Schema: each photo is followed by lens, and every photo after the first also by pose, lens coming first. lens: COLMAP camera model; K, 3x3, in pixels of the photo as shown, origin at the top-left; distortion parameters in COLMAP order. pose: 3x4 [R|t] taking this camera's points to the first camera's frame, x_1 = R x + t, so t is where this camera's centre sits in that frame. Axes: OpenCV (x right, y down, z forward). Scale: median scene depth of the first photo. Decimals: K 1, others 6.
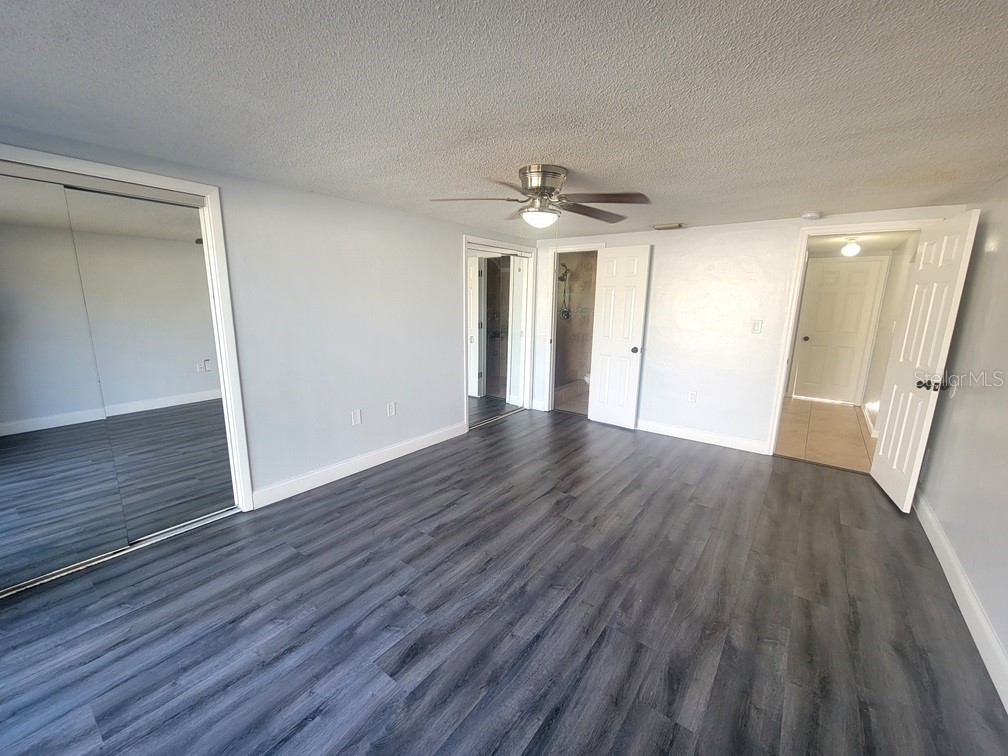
lens RADIAL K [[411.1, 0, 508.0], [0, 411.1, 380.3], [0, 0, 1]] dist [0.002157, -0.001641]
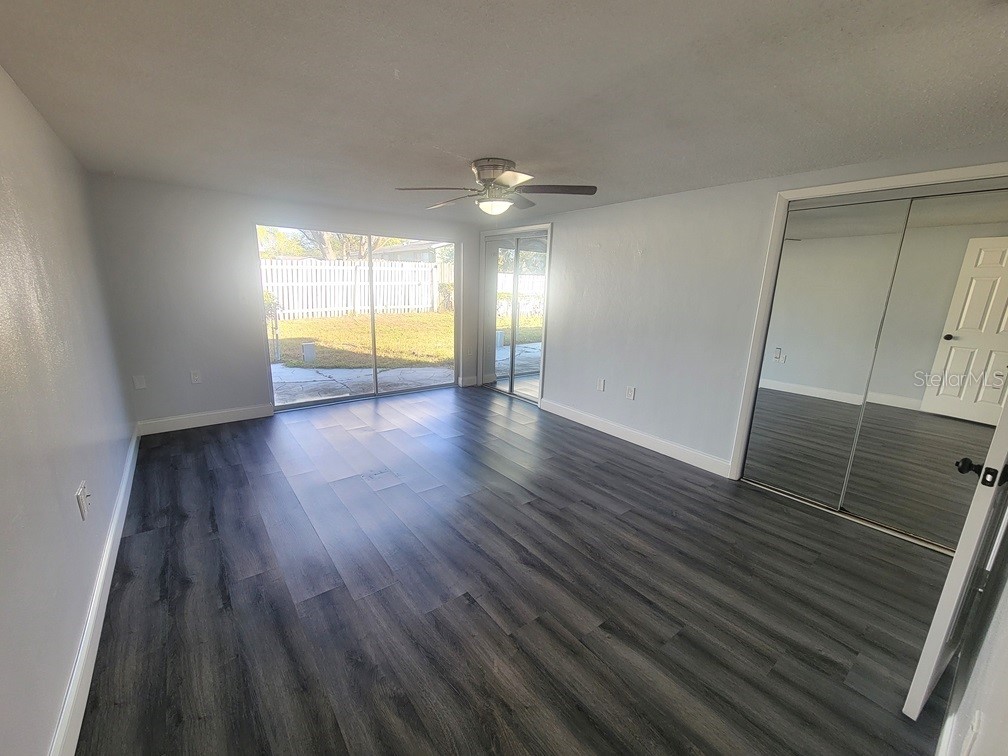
lens RADIAL K [[411.1, 0, 501.0], [0, 411.1, 378.6], [0, 0, 1]] dist [0.002157, -0.001641]
pose [[-0.271738, 0.200038, -0.941352, 1.049097], [-0.217058, 0.940215, 0.262454, -0.223952], [0.937574, 0.275647, -0.212072, 1.192603]]
